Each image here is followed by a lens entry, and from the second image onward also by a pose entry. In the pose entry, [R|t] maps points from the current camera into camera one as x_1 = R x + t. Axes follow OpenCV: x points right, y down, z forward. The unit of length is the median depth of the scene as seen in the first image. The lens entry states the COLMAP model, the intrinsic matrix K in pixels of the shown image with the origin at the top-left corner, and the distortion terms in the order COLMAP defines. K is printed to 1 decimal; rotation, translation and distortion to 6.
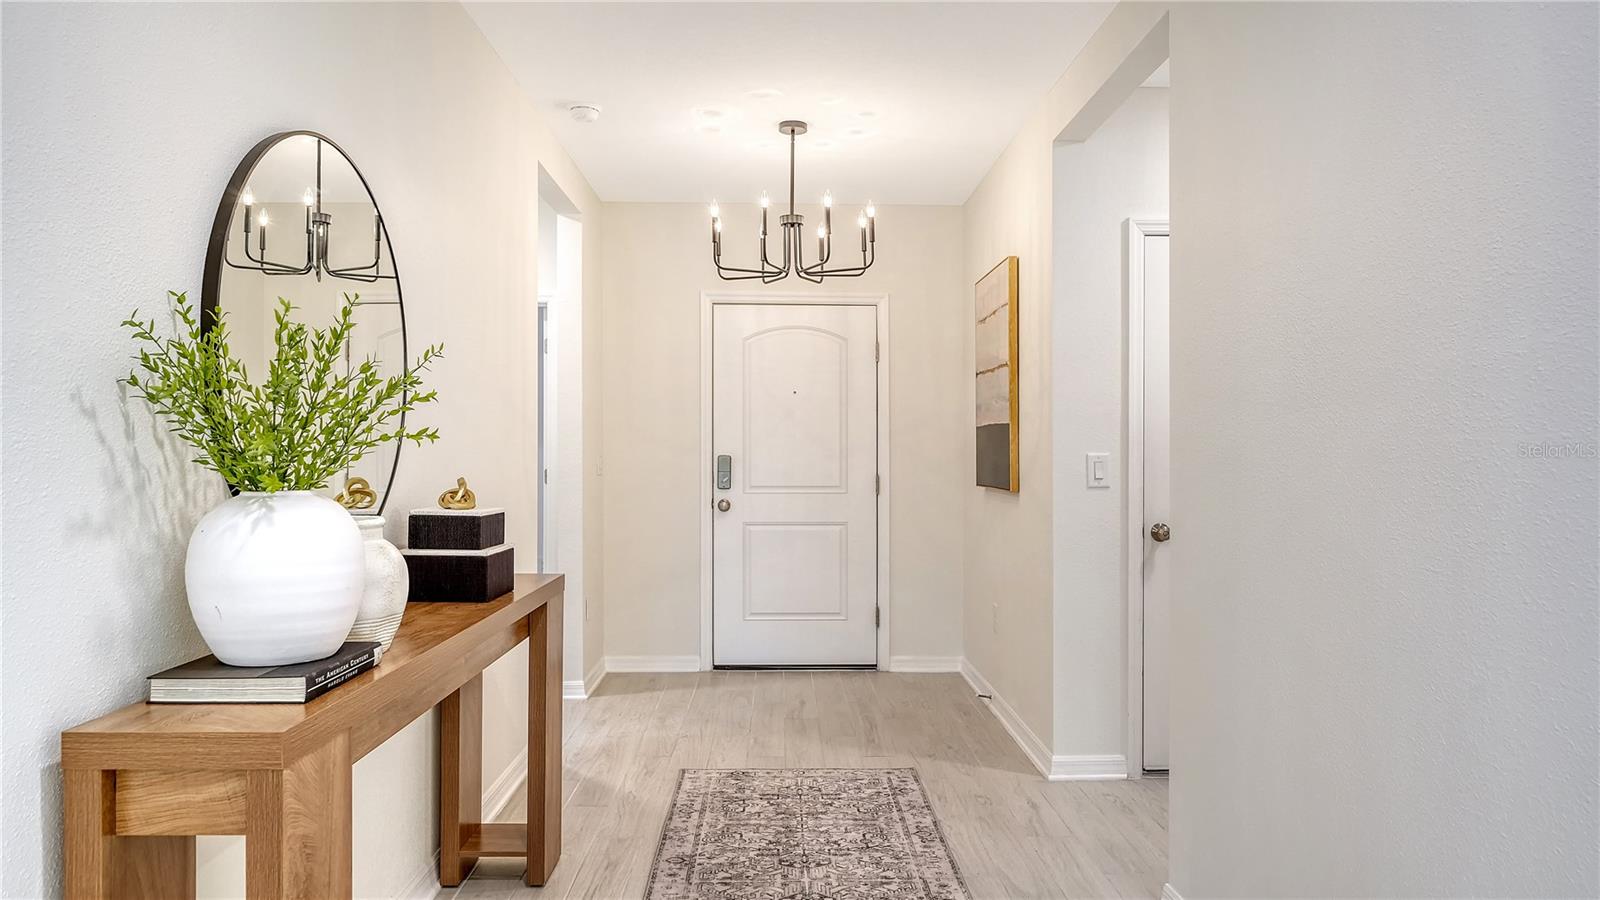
lens RADIAL K [[1093.2, 0, 799.2], [0, 1093.2, 448.5], [0, 0, 1]] dist [-0.002378, -0.001021]
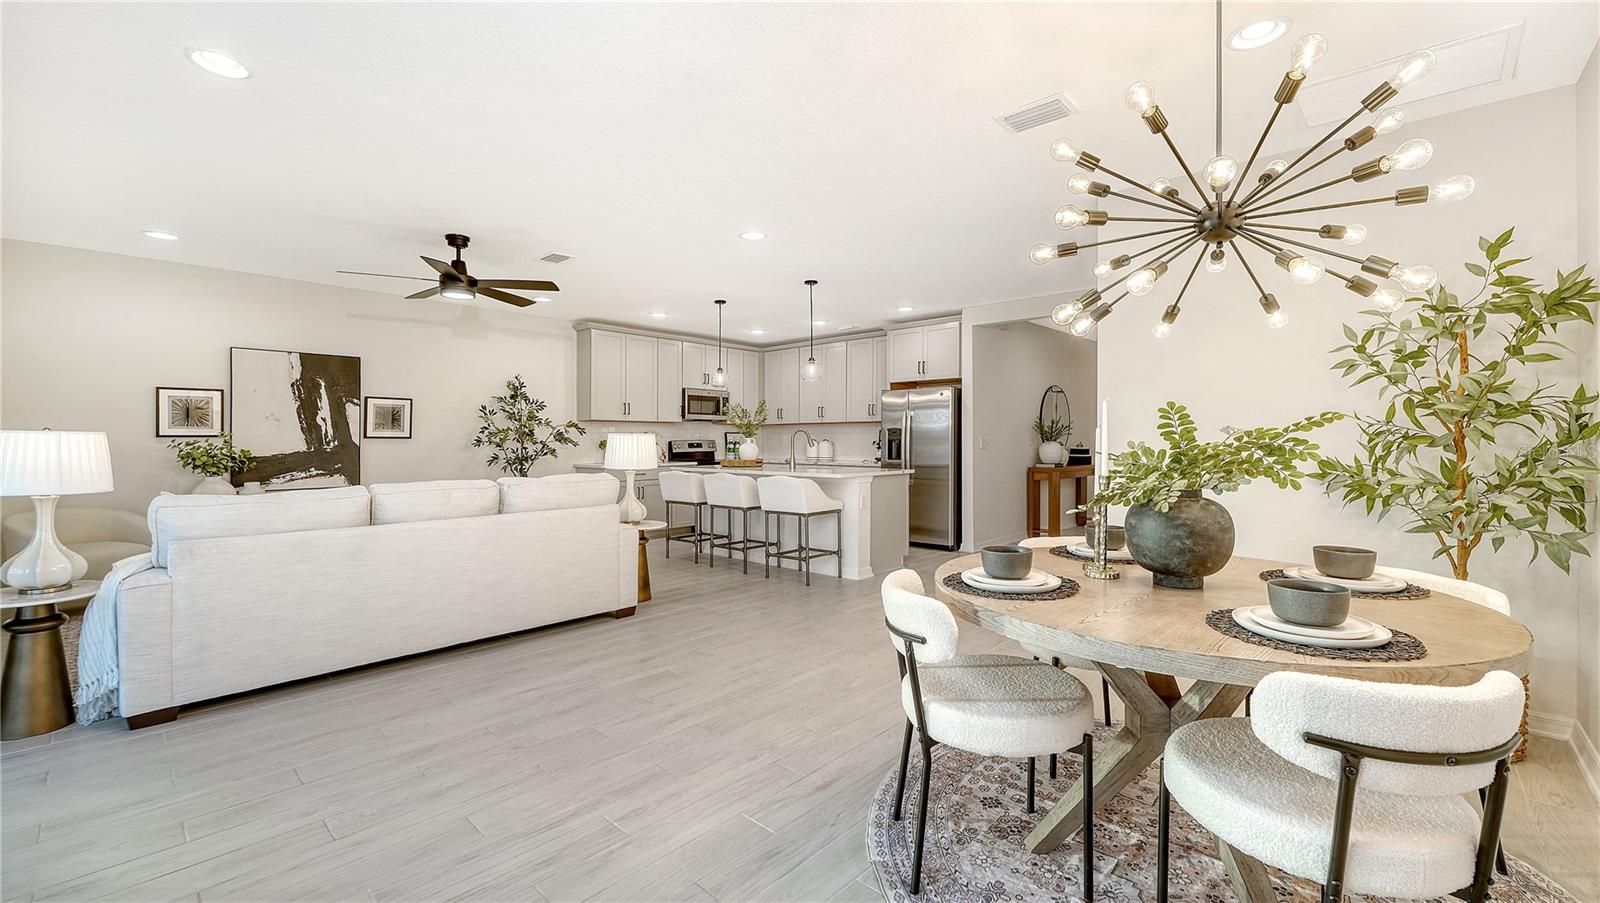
lens RADIAL K [[657.3, 0, 799.5], [0, 657.3, 444.2], [0, 0, 1]] dist [0.002826, -0.000433]
pose [[0.724304, 0.003368, -0.689472, 0.534810], [0.002877, 0.999965, 0.007906, 0.005042], [0.689474, -0.007710, 0.724269, -1.331652]]
